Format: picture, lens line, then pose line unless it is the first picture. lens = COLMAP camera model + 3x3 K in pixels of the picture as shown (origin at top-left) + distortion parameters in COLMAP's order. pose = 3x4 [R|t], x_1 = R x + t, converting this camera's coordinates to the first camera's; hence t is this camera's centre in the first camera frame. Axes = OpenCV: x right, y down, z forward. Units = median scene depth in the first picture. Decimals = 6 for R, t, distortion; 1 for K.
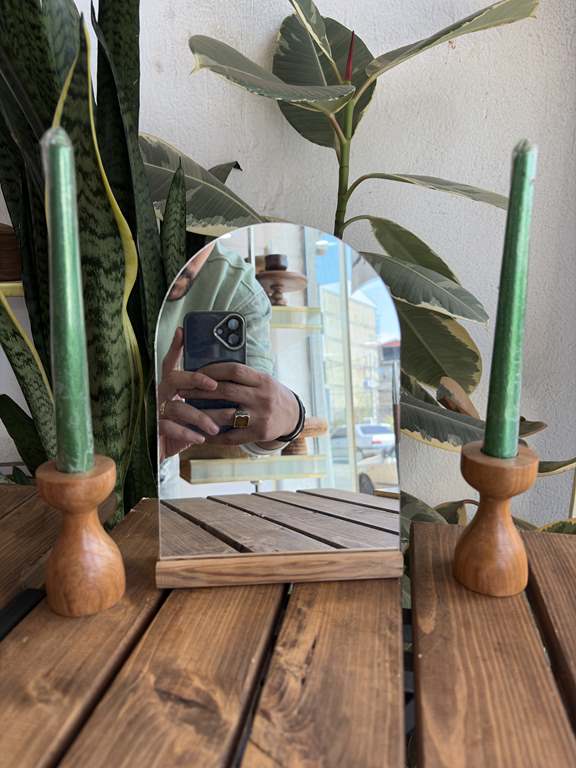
lens RADIAL K [[595.8, 0, 283.4], [0, 595.8, 386.3], [0, 0, 1]] dist [0.024119, -0.033640]
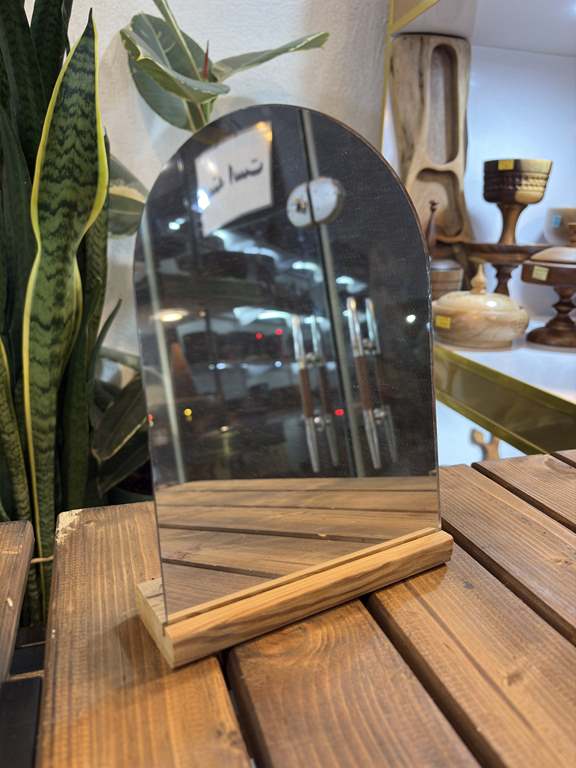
lens RADIAL K [[604.5, 0, 287.9], [0, 604.5, 384.9], [0, 0, 1]] dist [0.029507, -0.048516]
pose [[0.895201, -0.078320, 0.438726, -0.679809], [0.077026, 0.996813, 0.020780, 0.228404], [-0.438955, 0.015191, 0.898380, -0.415380]]
